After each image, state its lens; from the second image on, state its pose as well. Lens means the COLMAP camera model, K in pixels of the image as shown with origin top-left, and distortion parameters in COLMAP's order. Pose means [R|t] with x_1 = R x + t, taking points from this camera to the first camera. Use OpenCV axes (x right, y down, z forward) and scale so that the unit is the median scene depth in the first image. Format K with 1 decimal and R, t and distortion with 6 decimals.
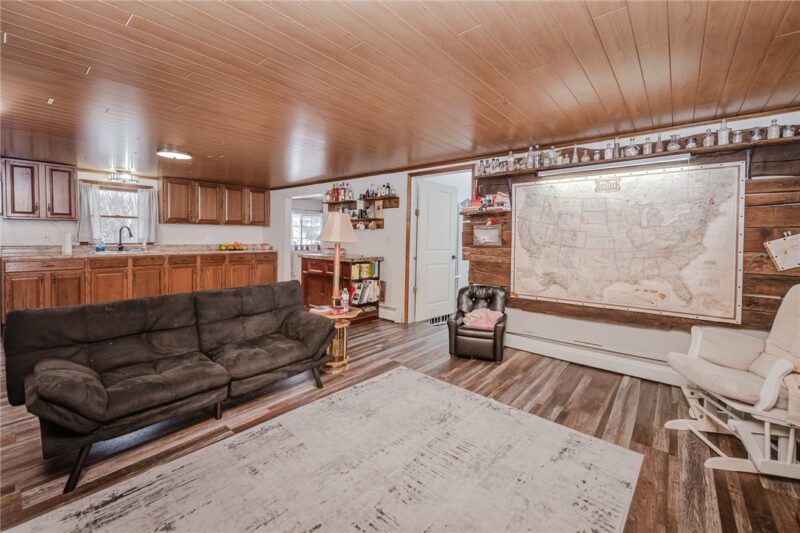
lens RADIAL K [[332.9, 0, 402.7], [0, 332.9, 243.5], [0, 0, 1]] dist [-0.000552, -0.000164]
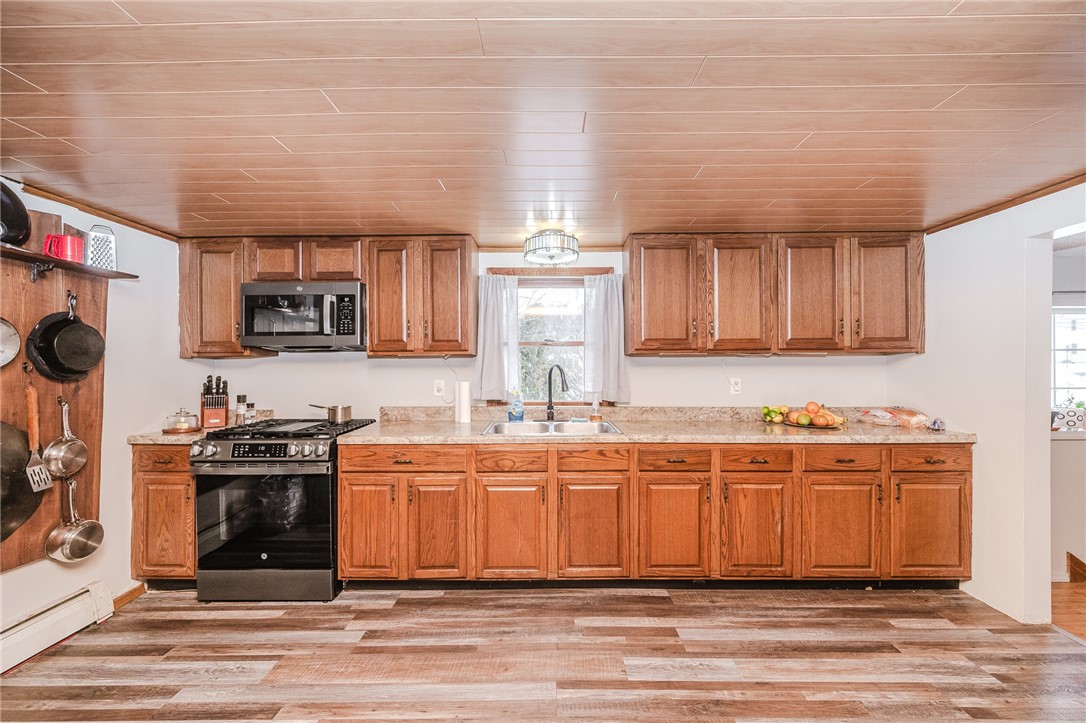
lens RADIAL K [[421.6, 0, 548.4], [0, 421.6, 366.9], [0, 0, 1]] dist [-0.001099, 0.000038]
pose [[0.633190, -0.013330, -0.773881, -0.661996], [-0.005381, 0.999752, -0.021624, -0.057955], [0.773977, 0.017856, 0.632961, 1.017162]]
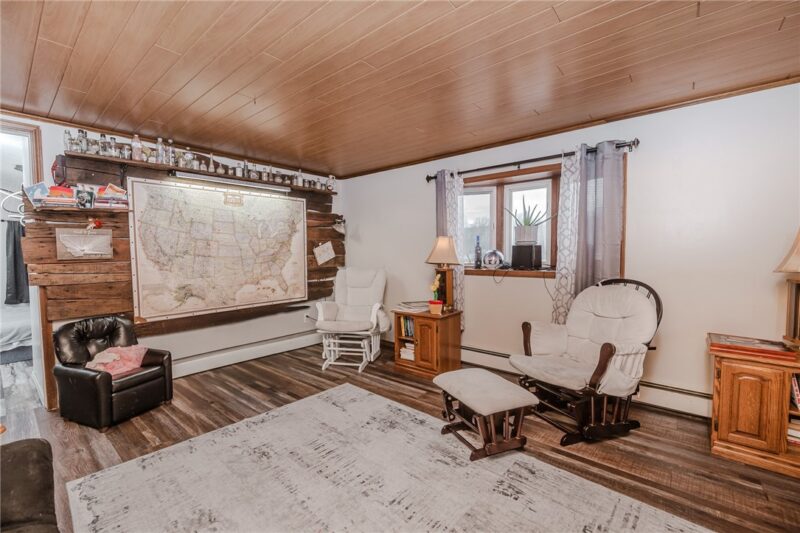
lens RADIAL K [[343.0, 0, 383.2], [0, 343.0, 269.2], [0, 0, 1]] dist [-0.001003, -0.000106]
pose [[0.030365, -0.057913, 0.997860, -0.480388], [0.033741, 0.997811, 0.056883, 0.008369], [-0.998969, 0.031942, 0.032253, 0.426597]]
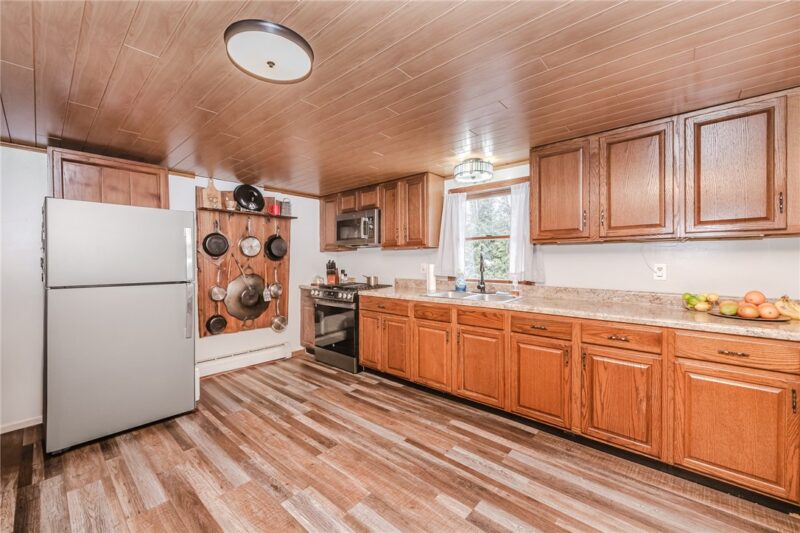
lens RADIAL K [[323.5, 0, 401.1], [0, 323.5, 262.2], [0, 0, 1]] dist [-0.000507, -0.000047]
pose [[-0.032593, -0.006168, -0.999450, -0.383730], [-0.020167, 0.999781, -0.005512, -0.044493], [0.999265, 0.019977, -0.032710, 1.365480]]
